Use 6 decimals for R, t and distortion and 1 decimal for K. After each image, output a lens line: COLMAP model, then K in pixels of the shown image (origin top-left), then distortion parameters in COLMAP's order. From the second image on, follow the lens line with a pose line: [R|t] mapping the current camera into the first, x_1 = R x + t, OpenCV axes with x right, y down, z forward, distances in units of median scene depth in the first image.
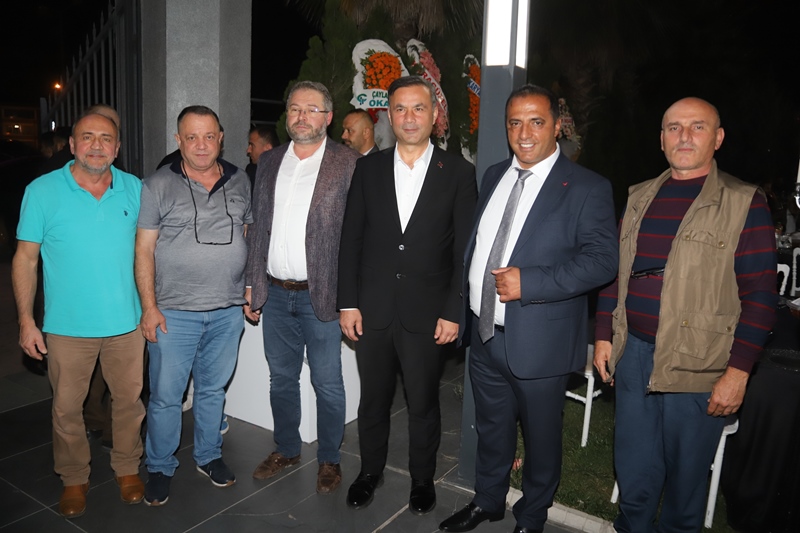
lens RADIAL K [[663.4, 0, 381.2], [0, 663.4, 268.5], [0, 0, 1]] dist [-0.168418, 0.164972]
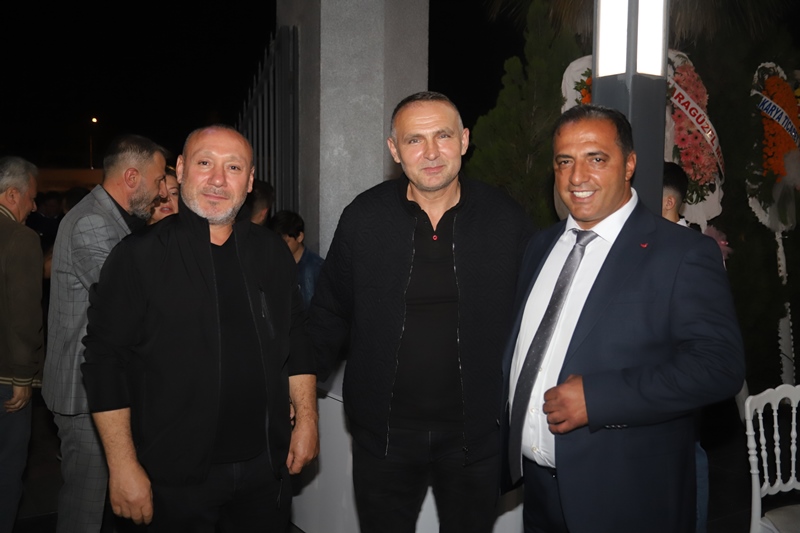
lens RADIAL K [[838.2, 0, 427.0], [0, 838.2, 278.9], [0, 0, 1]] dist [-0.092740, 0.263029]
pose [[0.916685, 0.013876, -0.399369, 0.198393], [-0.049475, 0.995649, -0.078968, -0.013229], [0.396535, 0.092147, 0.913383, 0.083025]]
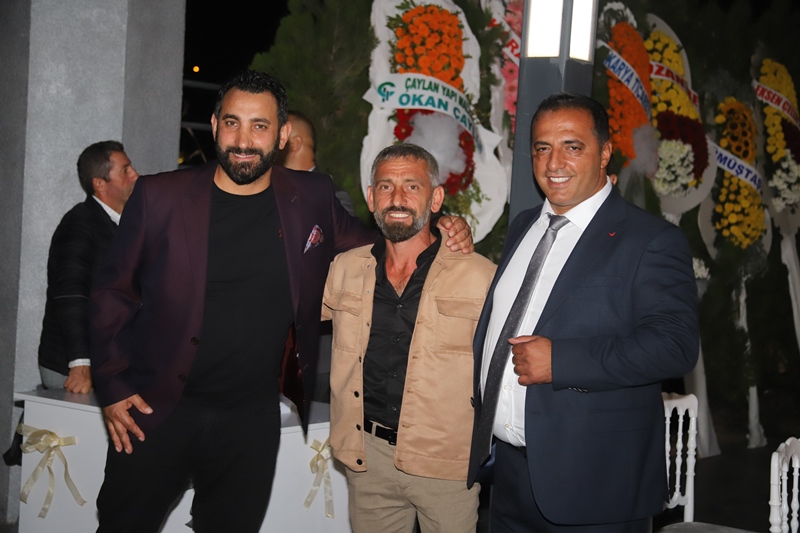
lens RADIAL K [[1669.1, 0, 397.7], [0, 1669.1, 279.5], [0, 0, 1]] dist [0.327928, 0.007157]
pose [[0.996724, 0.033294, -0.073701, 0.088477], [-0.042083, 0.991745, -0.121120, 0.066795], [0.069060, 0.123825, 0.989898, -0.365174]]
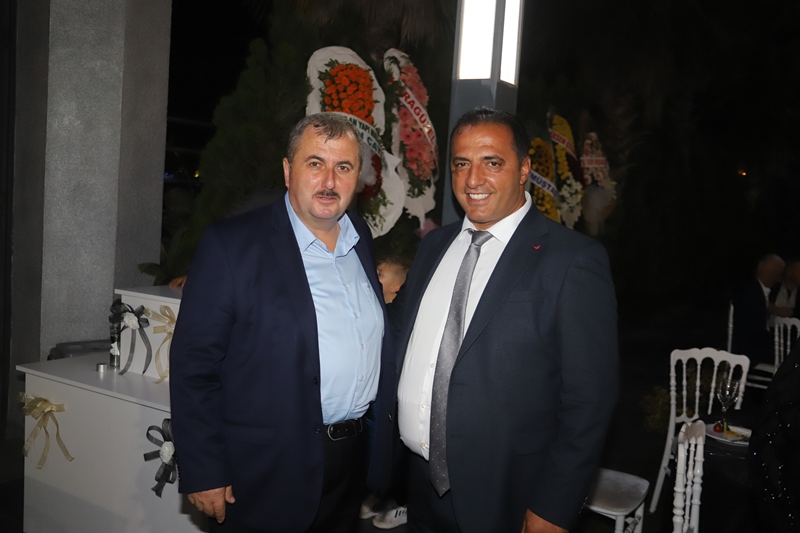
lens RADIAL K [[829.7, 0, 383.7], [0, 829.7, 269.7], [0, 0, 1]] dist [-0.093628, 0.254224]
pose [[0.999313, 0.035849, 0.009391, 0.042623], [-0.034957, 0.995993, -0.082315, -0.017892], [-0.012305, 0.081930, 0.996562, 0.069957]]
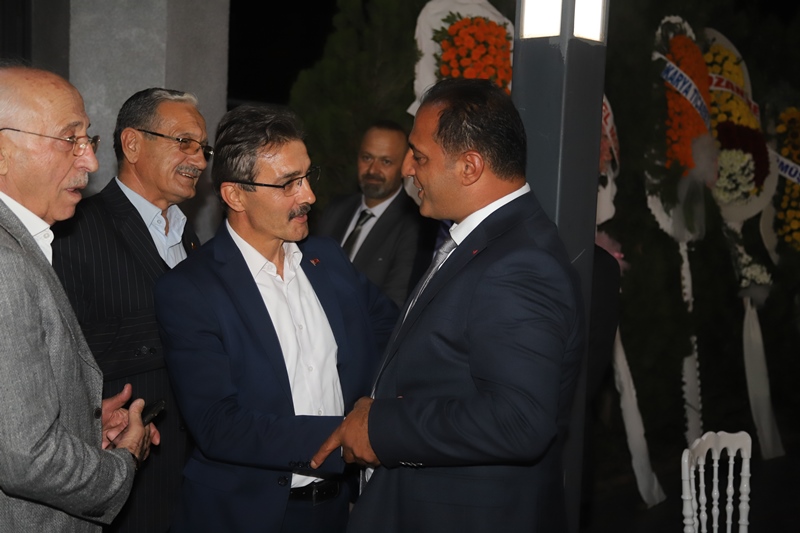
lens RADIAL K [[1245.7, 0, 403.2], [0, 1245.7, 275.2], [0, 0, 1]] dist [0.159065, 0.050480]
pose [[0.983127, 0.023087, -0.181462, 0.138709], [-0.043860, 0.992817, -0.111310, -0.000784], [0.177589, 0.117391, 0.977078, -0.001550]]
